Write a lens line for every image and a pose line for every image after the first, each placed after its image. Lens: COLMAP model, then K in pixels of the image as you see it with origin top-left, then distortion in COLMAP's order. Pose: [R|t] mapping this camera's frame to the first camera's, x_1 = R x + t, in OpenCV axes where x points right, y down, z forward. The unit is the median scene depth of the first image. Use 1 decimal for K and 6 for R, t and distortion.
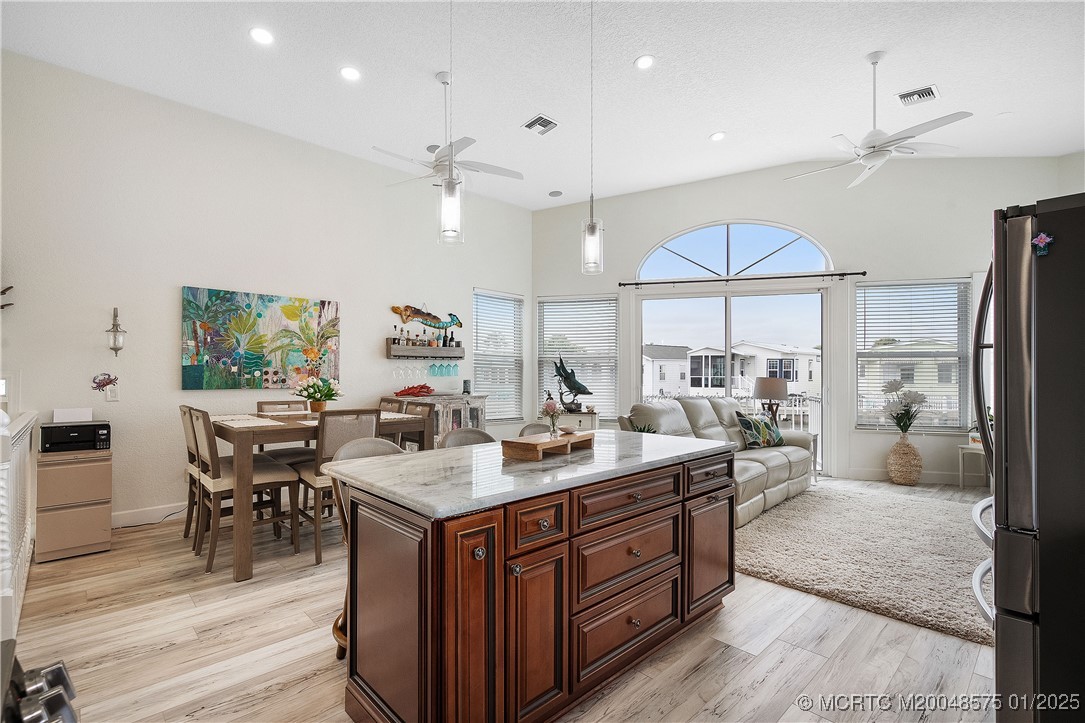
lens RADIAL K [[501.6, 0, 539.5], [0, 501.6, 367.9], [0, 0, 1]] dist [-0.001919, 0.001618]
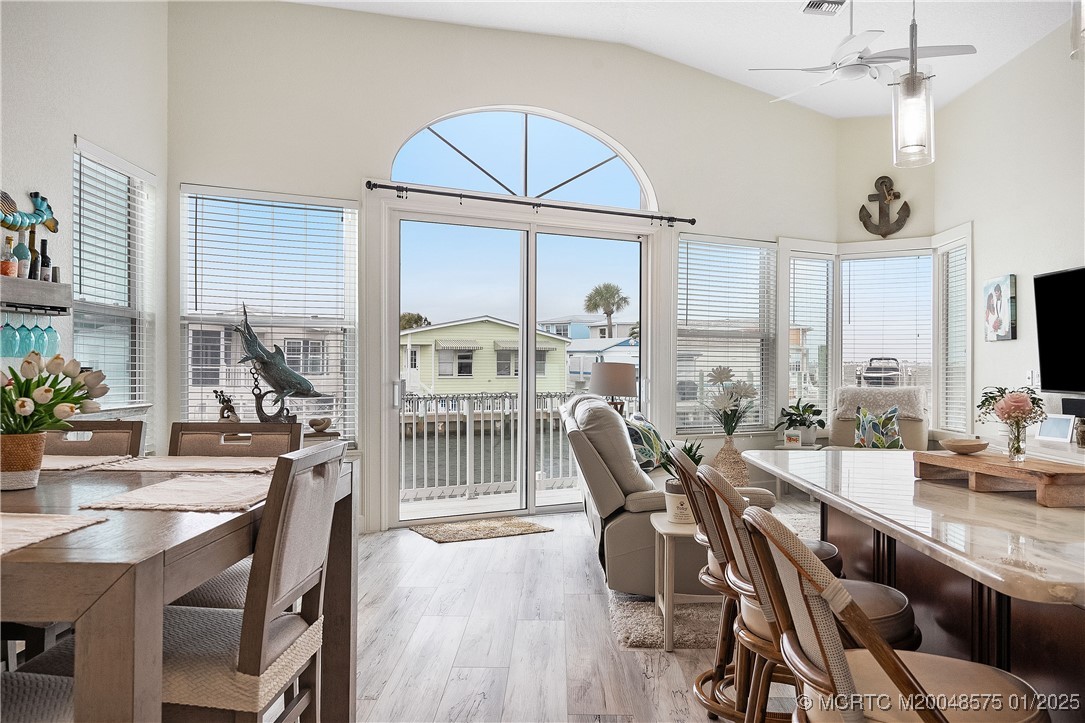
lens RADIAL K [[840.6, 0, 542.5], [0, 840.6, 361.5], [0, 0, 1]] dist [0.011472, 0.000900]
pose [[0.700827, 0.004598, 0.713316, -0.400657], [-0.011468, 0.999923, 0.004822, 0.013493], [-0.713239, -0.011560, 0.700826, 0.305858]]
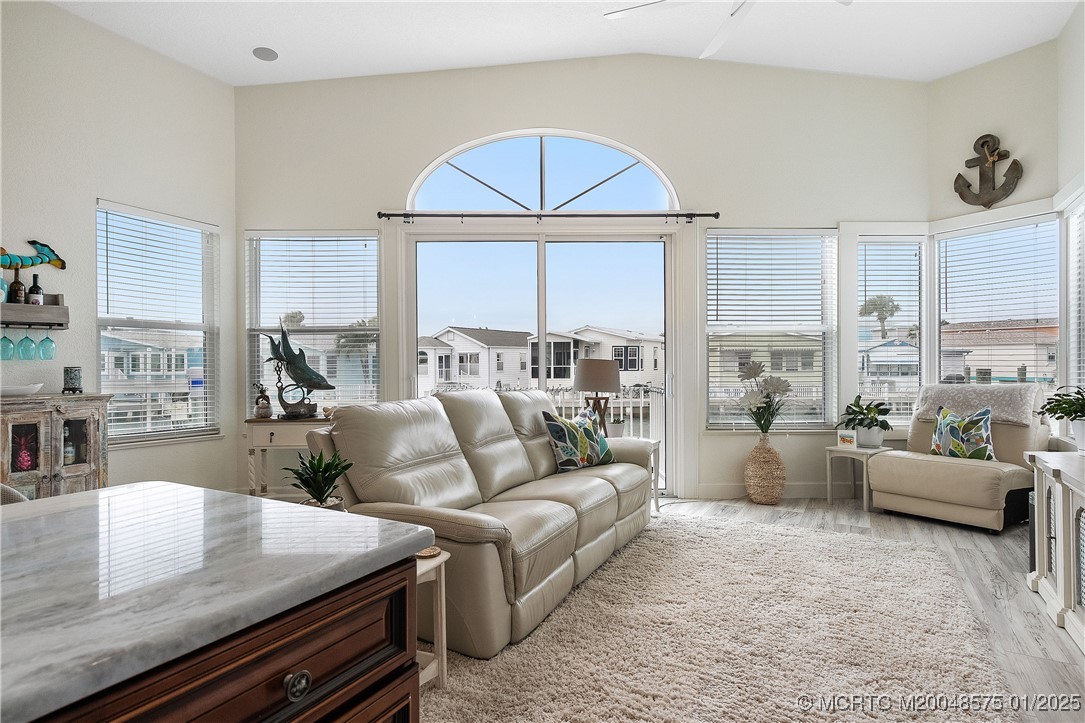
lens RADIAL K [[573.1, 0, 542.5], [0, 573.1, 361.5], [0, 0, 1]] dist [0.003335, 0.001225]
pose [[0.955177, -0.005397, 0.295986, 0.168292], [0.003530, 0.999970, 0.006842, 0.017356], [-0.296015, -0.005491, 0.955168, 0.294993]]
